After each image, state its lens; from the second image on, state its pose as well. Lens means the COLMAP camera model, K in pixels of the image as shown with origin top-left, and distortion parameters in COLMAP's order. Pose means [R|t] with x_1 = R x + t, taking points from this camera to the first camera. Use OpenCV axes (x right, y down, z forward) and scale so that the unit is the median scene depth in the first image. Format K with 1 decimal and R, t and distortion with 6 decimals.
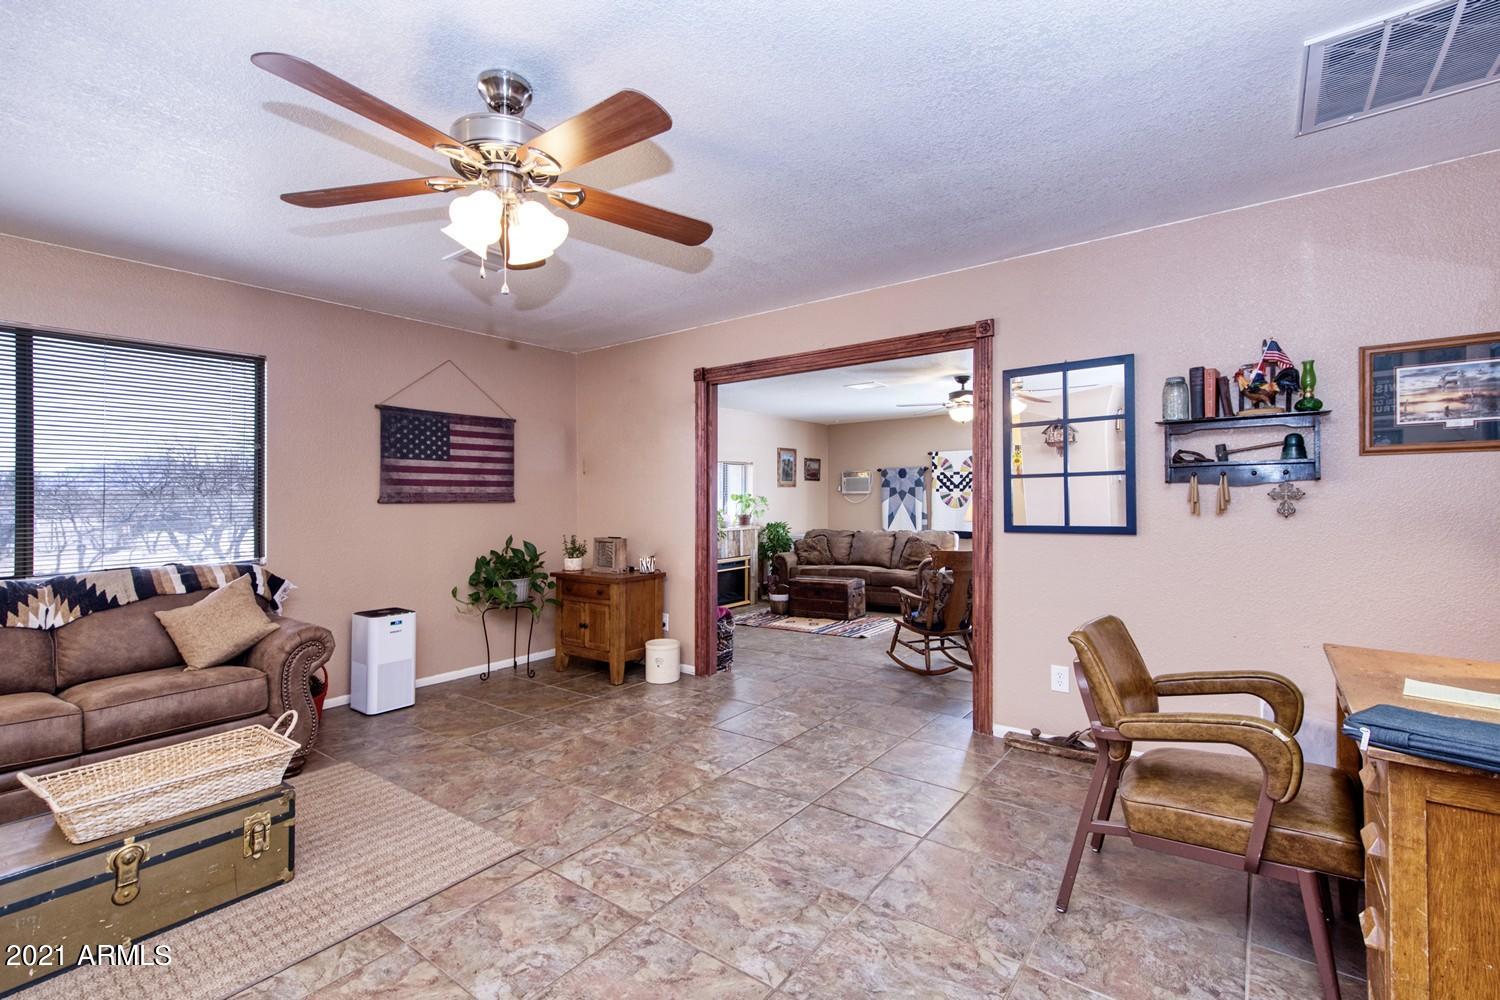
lens RADIAL K [[671.3, 0, 750.0], [0, 671.3, 500.0], [0, 0, 1]] dist [-0.002404, -0.000442]
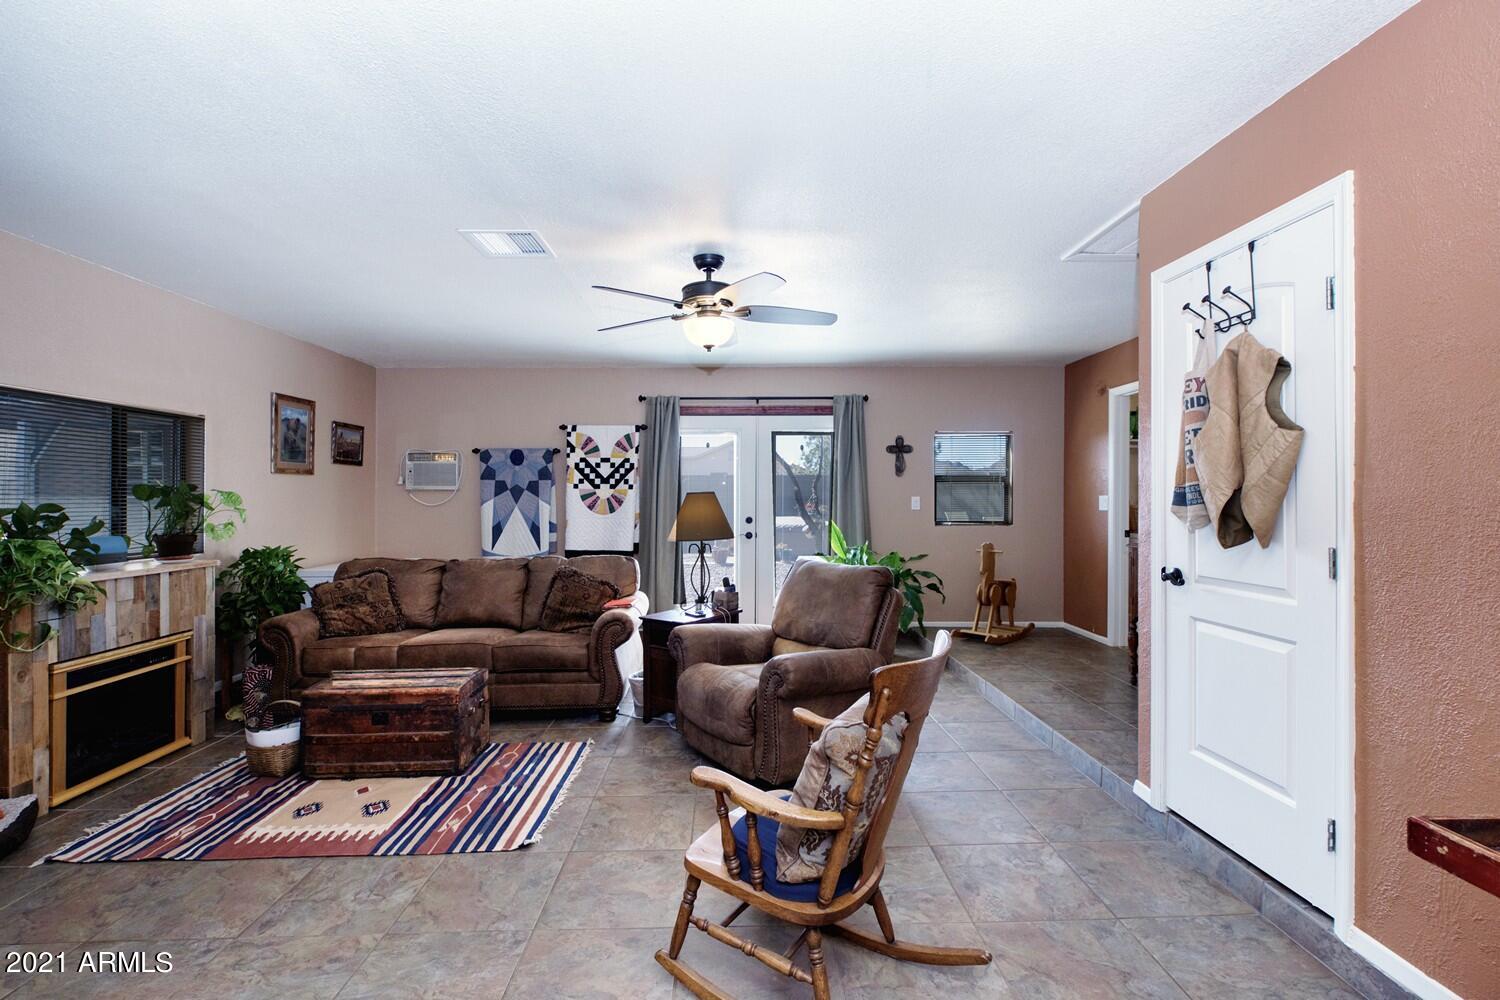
lens RADIAL K [[688.3, 0, 718.7], [0, 688.3, 502.4], [0, 0, 1]] dist [0.000272, -0.000032]
pose [[0.816265, 0.005320, 0.577652, 0.019213], [-0.005233, 0.999985, -0.001815, 0.001124], [-0.577653, -0.001542, 0.816281, 0.432874]]
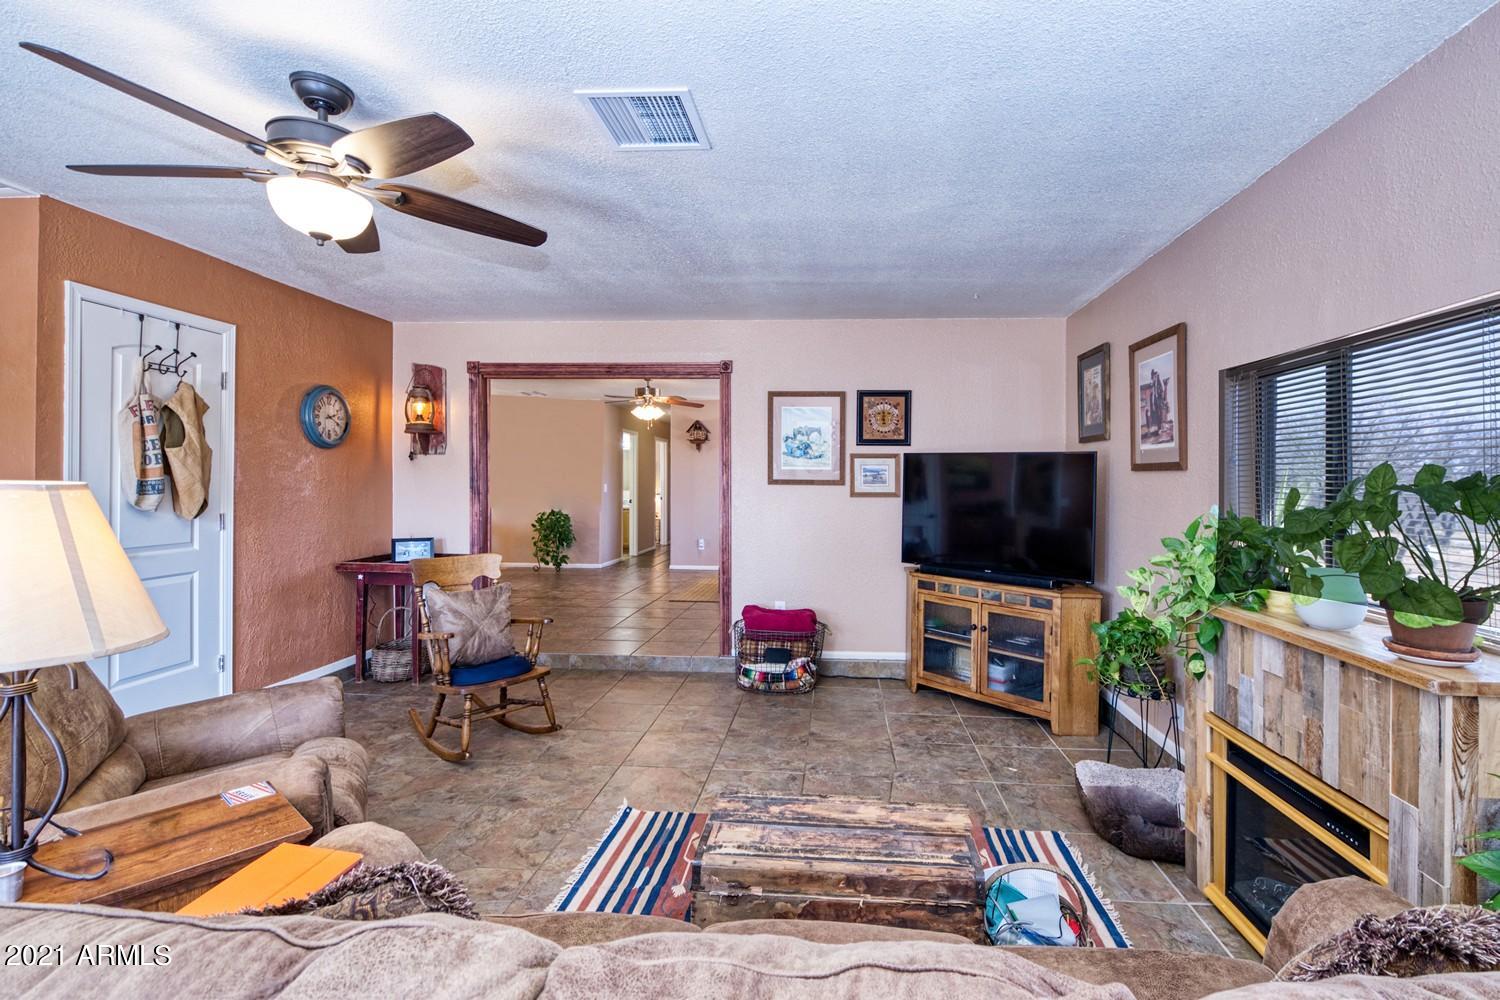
lens RADIAL K [[671.3, 0, 750.0], [0, 671.3, 500.0], [0, 0, 1]] dist [-0.002404, -0.000442]
pose [[-0.881080, 0.010032, -0.472861, 0.217165], [-0.001996, 0.999687, 0.024928, -0.005775], [0.472963, 0.022907, -0.880784, 1.018332]]
